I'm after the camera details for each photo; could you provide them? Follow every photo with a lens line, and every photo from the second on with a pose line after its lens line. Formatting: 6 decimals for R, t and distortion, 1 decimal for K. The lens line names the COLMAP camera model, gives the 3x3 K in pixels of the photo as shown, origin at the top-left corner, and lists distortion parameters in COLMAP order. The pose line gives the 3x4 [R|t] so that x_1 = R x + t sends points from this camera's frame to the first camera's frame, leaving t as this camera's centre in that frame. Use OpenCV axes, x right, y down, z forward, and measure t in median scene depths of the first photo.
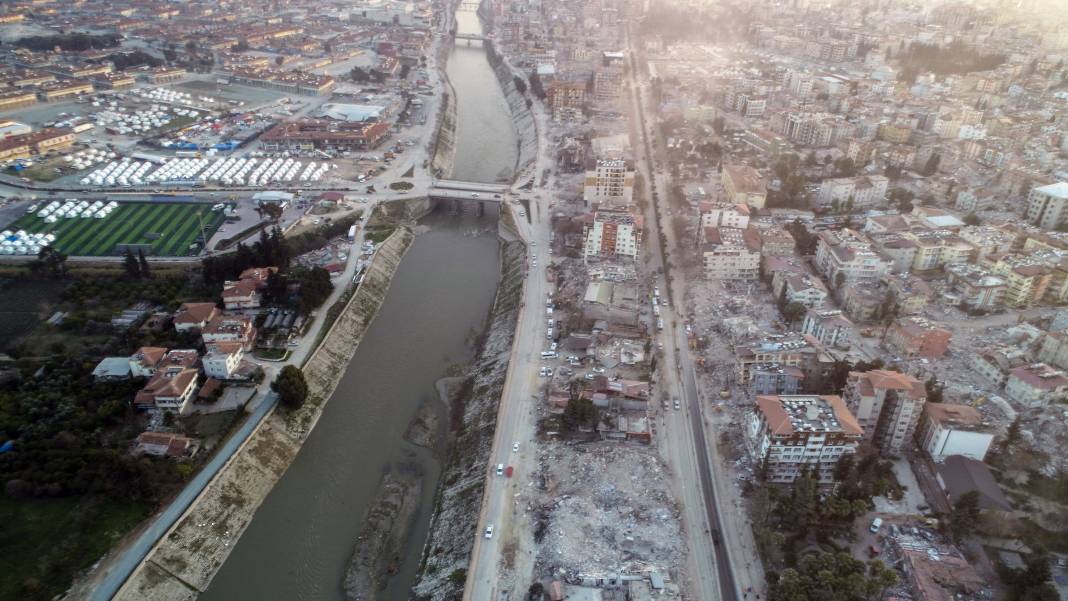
lens RADIAL K [[714.0, 0, 533.7], [0, 714.0, 302.8], [0, 0, 1]] dist [-0.000844, -0.002536]
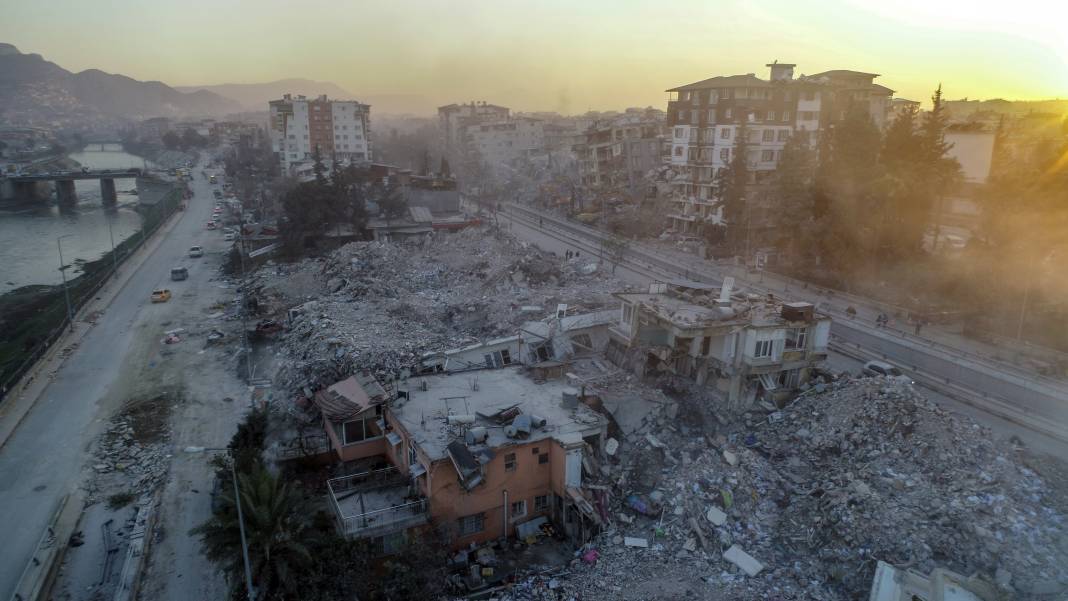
lens RADIAL K [[714.0, 0, 537.1], [0, 714.0, 299.7], [0, 0, 1]] dist [-0.000844, -0.002536]
pose [[0.902121, -0.132909, 0.410502, -0.003205], [0.233002, 0.950795, -0.204205, 0.251159], [-0.363163, 0.279865, 0.888700, 0.433730]]
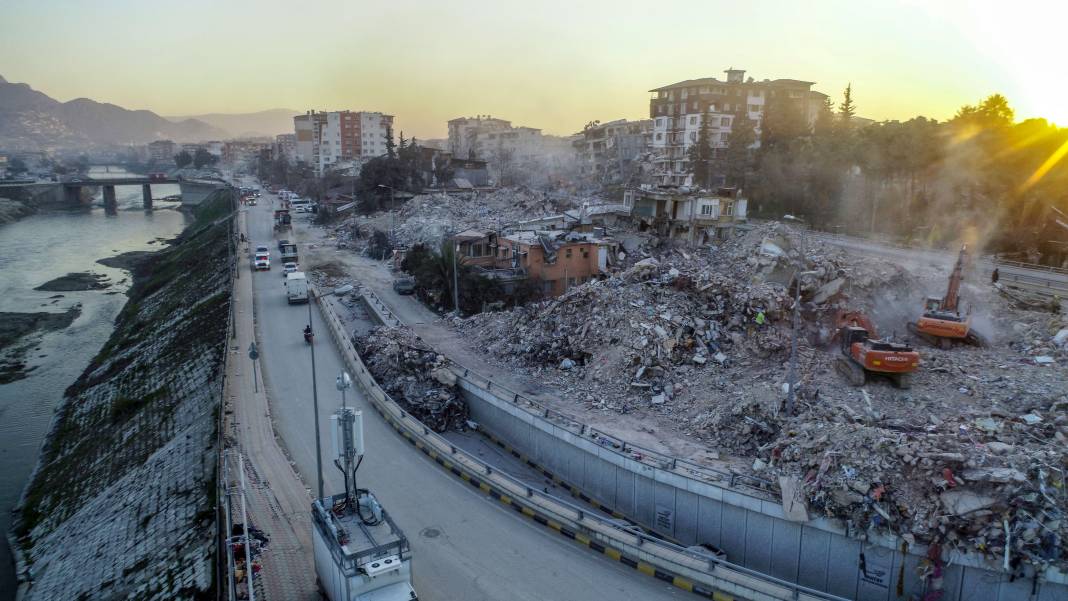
lens RADIAL K [[714.0, 0, 536.4], [0, 714.0, 298.5], [0, 0, 1]] dist [-0.000844, -0.002536]
pose [[0.892762, -0.119475, 0.434398, -0.069848], [0.241880, 0.940559, -0.238417, 0.315735], [-0.380092, 0.317921, 0.868594, 0.363113]]
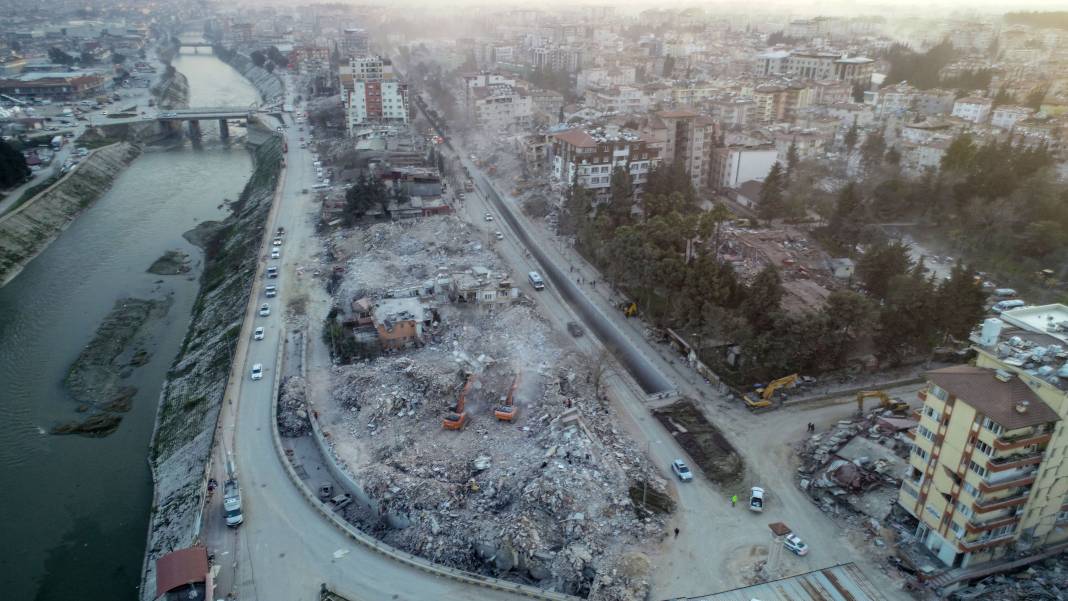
lens RADIAL K [[714.0, 0, 534.9], [0, 714.0, 301.0], [0, 0, 1]] dist [-0.000844, -0.002536]
pose [[0.941784, -0.149292, 0.301254, -0.014927], [0.176893, 0.981990, -0.066362, 0.280063], [-0.285922, 0.115788, 0.951232, 0.106384]]
